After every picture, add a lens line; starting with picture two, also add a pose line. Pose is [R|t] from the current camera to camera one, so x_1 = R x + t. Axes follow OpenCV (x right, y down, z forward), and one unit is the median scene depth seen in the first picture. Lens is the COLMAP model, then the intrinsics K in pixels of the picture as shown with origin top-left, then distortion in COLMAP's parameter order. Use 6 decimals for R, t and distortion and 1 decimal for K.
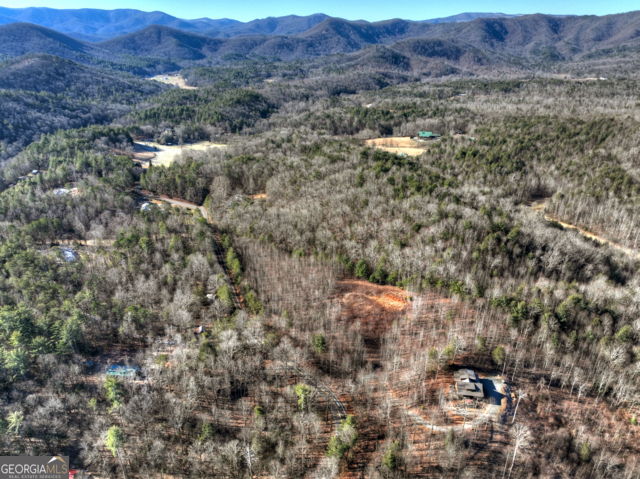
lens RADIAL K [[454.9, 0, 320.0], [0, 454.9, 239.5], [0, 0, 1]] dist [-0.006386, 0.022662]
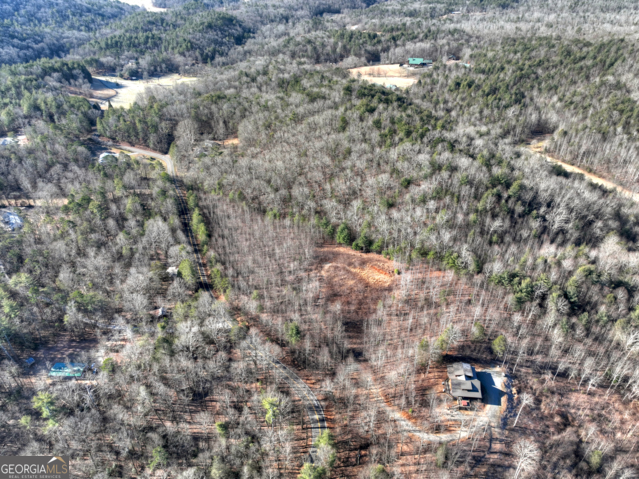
lens RADIAL K [[454.2, 0, 319.5], [0, 454.2, 239.5], [0, 0, 1]] dist [-0.006386, 0.022662]
pose [[0.999394, -0.029043, 0.019171, 0.022804], [0.025739, 0.987665, 0.154449, -0.049391], [-0.023420, -0.153862, 0.987815, 0.105135]]
